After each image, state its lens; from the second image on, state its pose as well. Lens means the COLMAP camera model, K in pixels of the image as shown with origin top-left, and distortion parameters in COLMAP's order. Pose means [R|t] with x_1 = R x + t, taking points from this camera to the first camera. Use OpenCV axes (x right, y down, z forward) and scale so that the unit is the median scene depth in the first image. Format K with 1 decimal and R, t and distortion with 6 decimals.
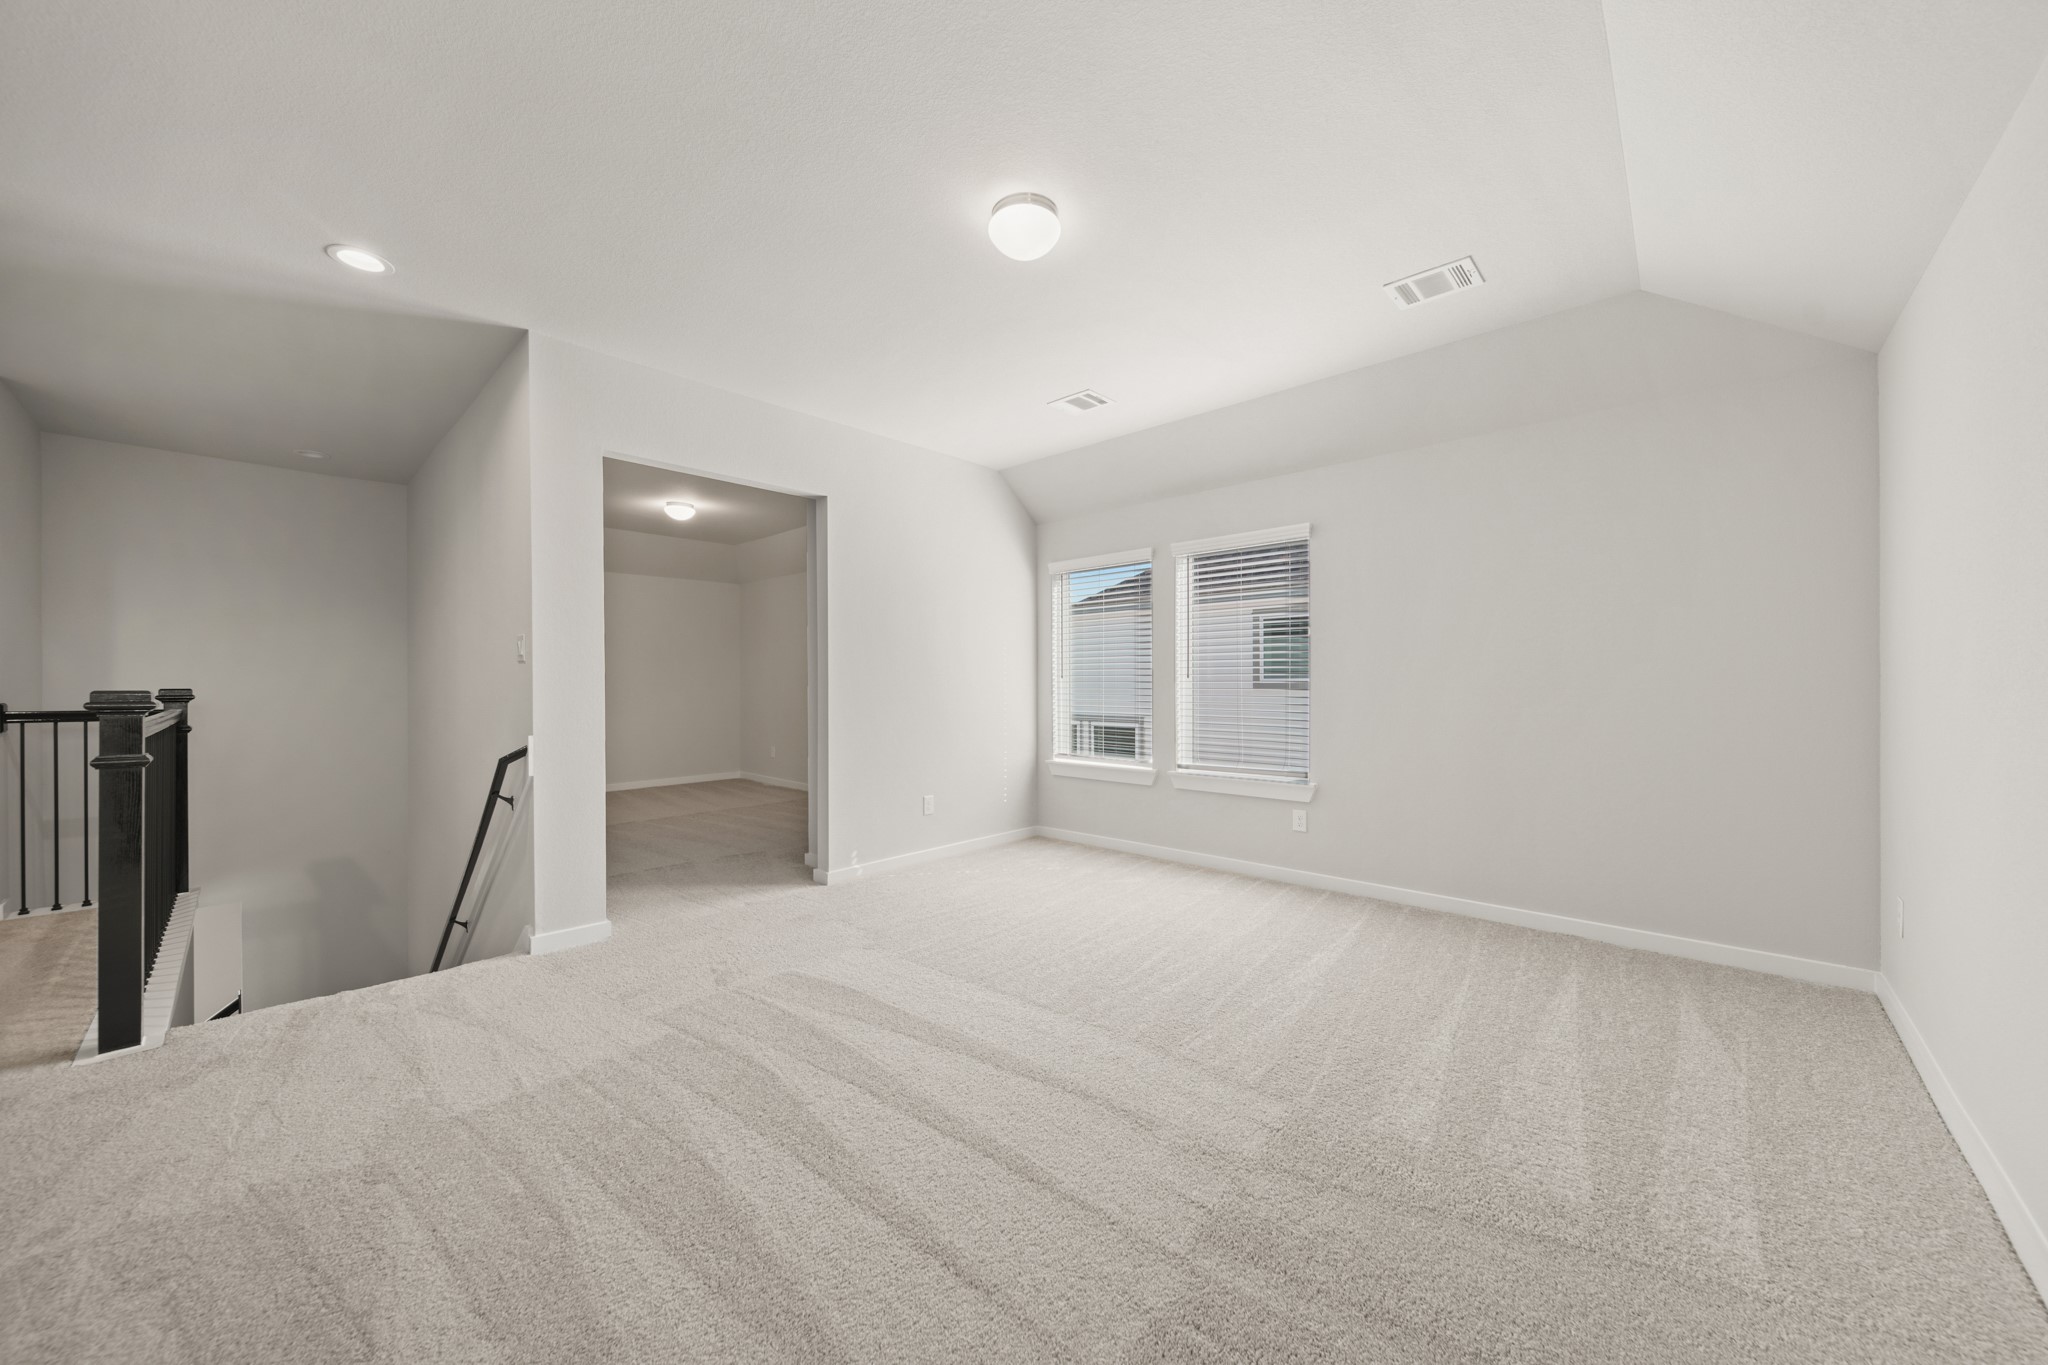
lens RADIAL K [[734.4, 0, 1029.4], [0, 734.4, 682.2], [0, 0, 1]] dist [-0.002670, -0.000571]
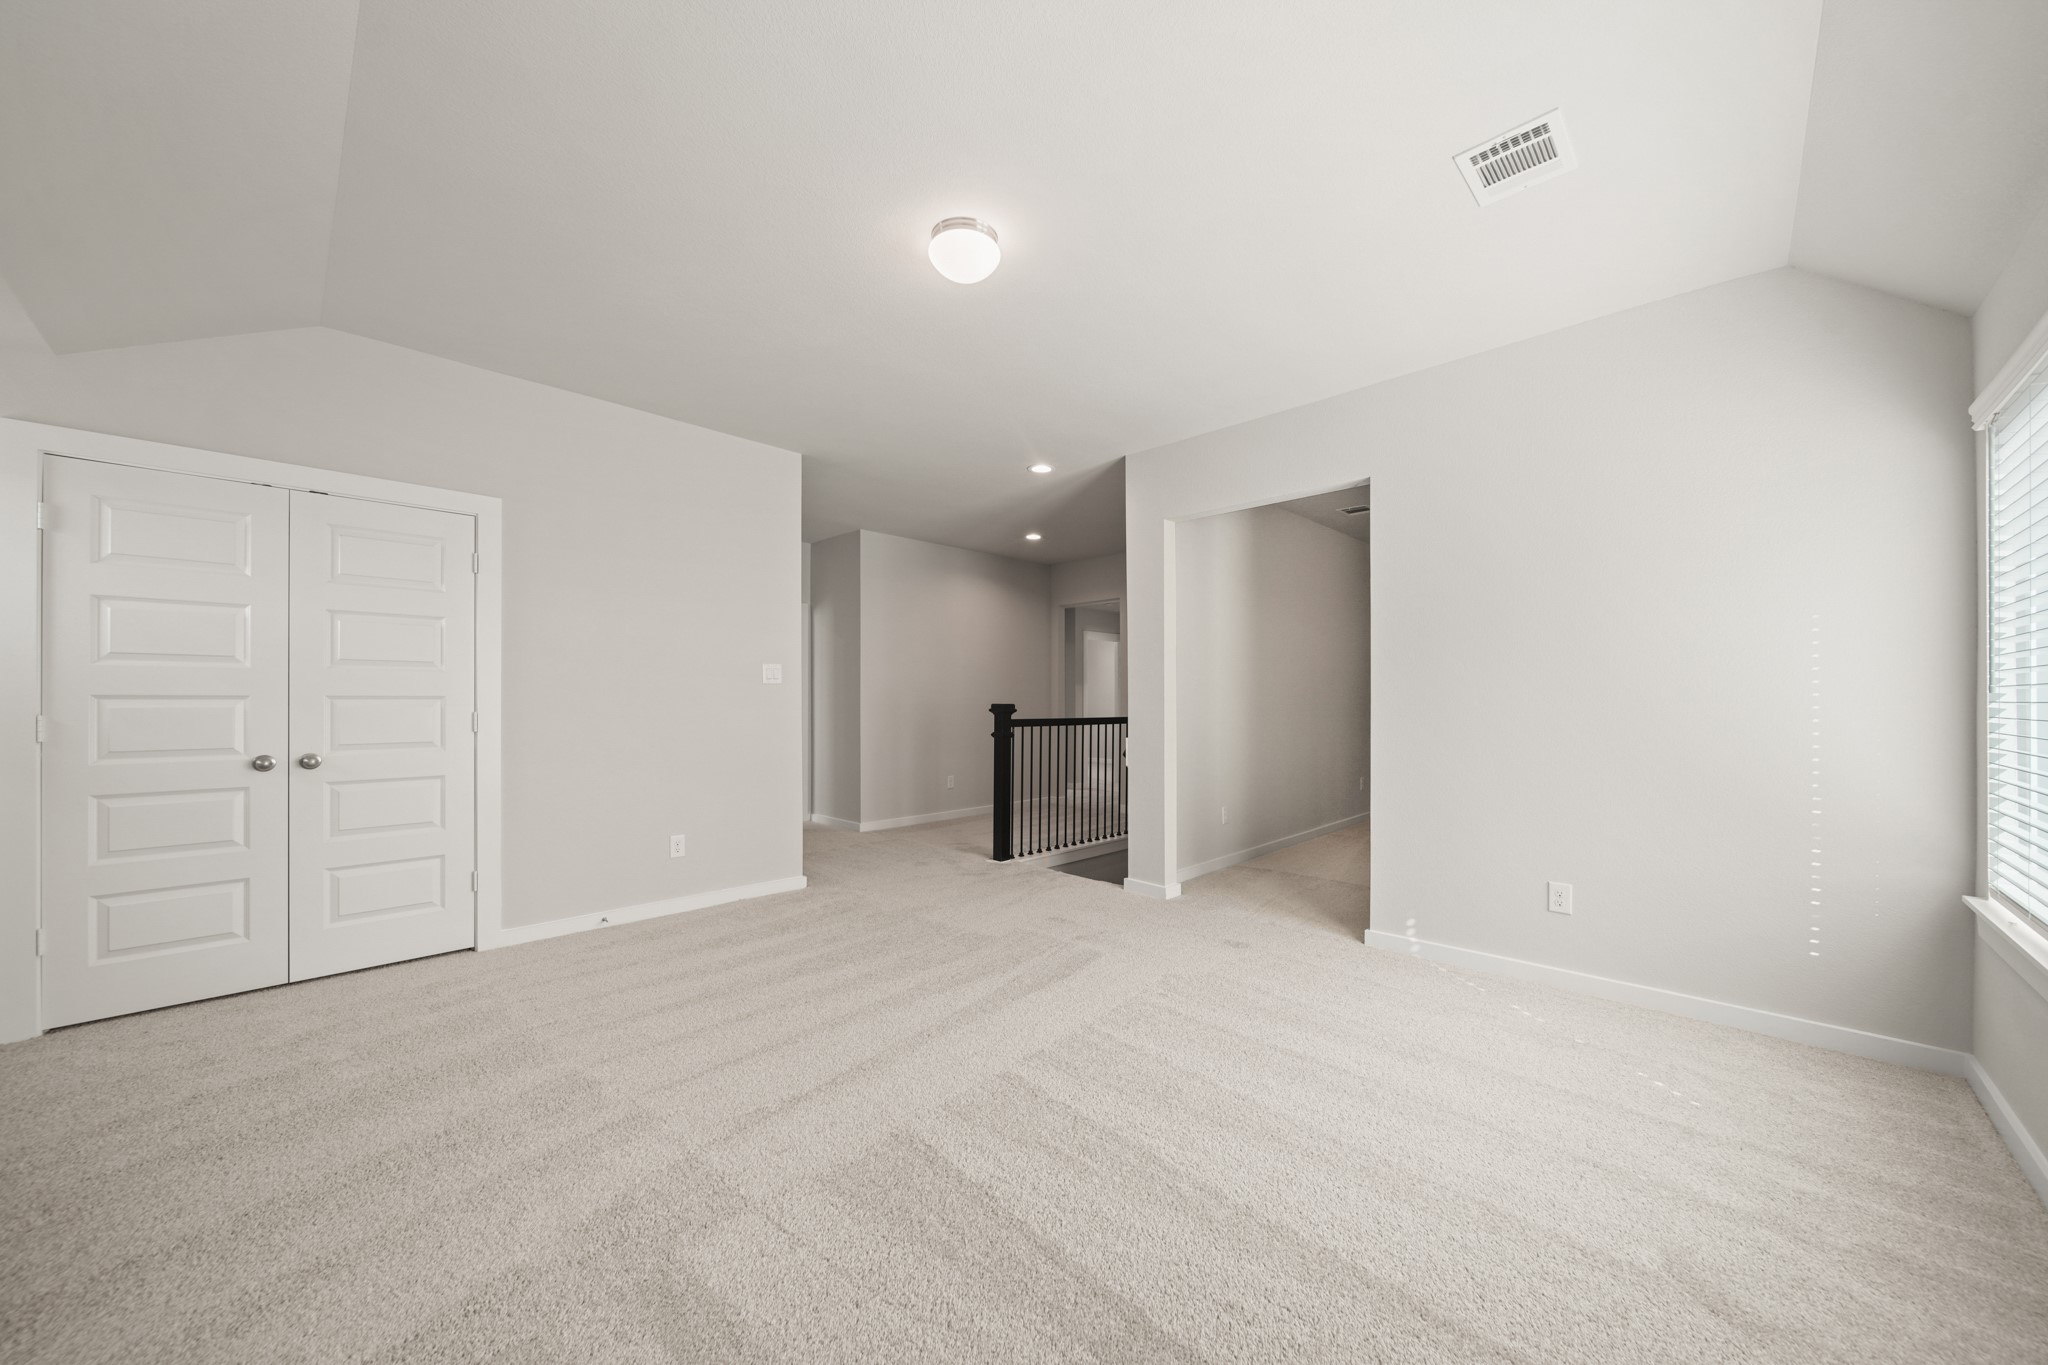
lens RADIAL K [[734.4, 0, 1022.9], [0, 734.4, 698.1], [0, 0, 1]] dist [-0.002670, -0.000571]
pose [[-0.035001, -0.002236, -0.999385, 0.671323], [-0.001321, 0.999997, -0.002191, -0.000752], [0.999386, 0.001243, -0.035004, 0.751325]]
